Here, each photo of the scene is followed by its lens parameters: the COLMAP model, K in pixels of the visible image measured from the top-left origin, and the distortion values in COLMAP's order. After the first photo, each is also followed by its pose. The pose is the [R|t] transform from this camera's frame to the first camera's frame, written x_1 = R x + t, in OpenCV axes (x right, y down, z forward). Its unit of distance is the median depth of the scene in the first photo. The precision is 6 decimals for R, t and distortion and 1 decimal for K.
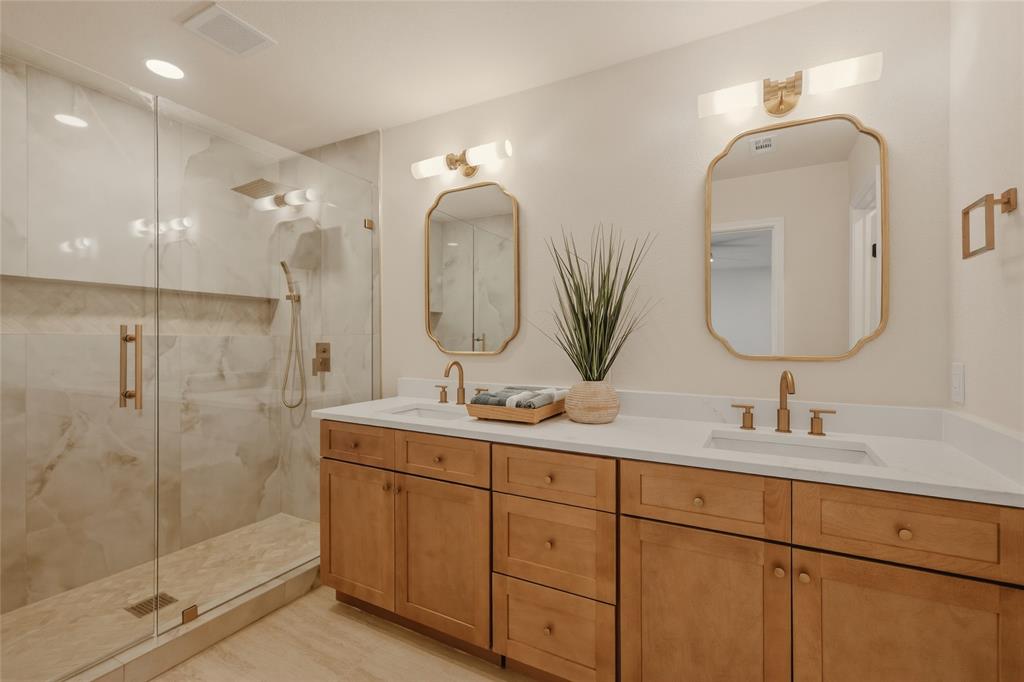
lens RADIAL K [[461.4, 0, 513.6], [0, 461.4, 336.0], [0, 0, 1]] dist [0.000867, 0.000533]
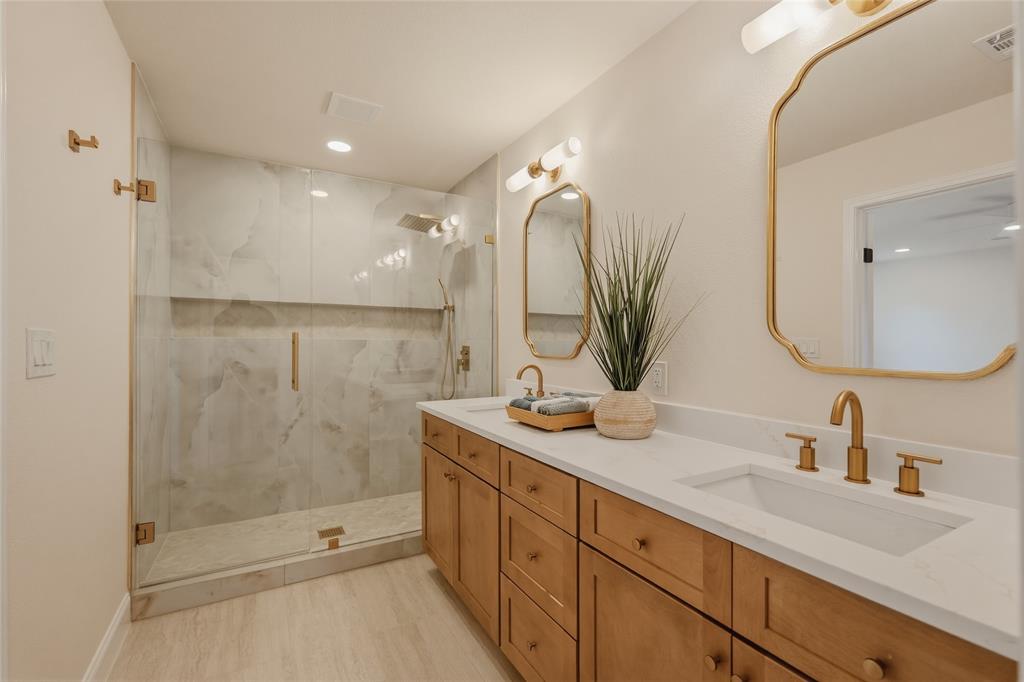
lens RADIAL K [[455.3, 0, 512.0], [0, 455.3, 341.0], [0, 0, 1]] dist [-0.000111, 0.000148]
pose [[0.843418, -0.000016, -0.537258, 0.403192], [0.001289, 0.999997, 0.001994, 0.000188], [0.537257, -0.002375, 0.843415, 0.128701]]
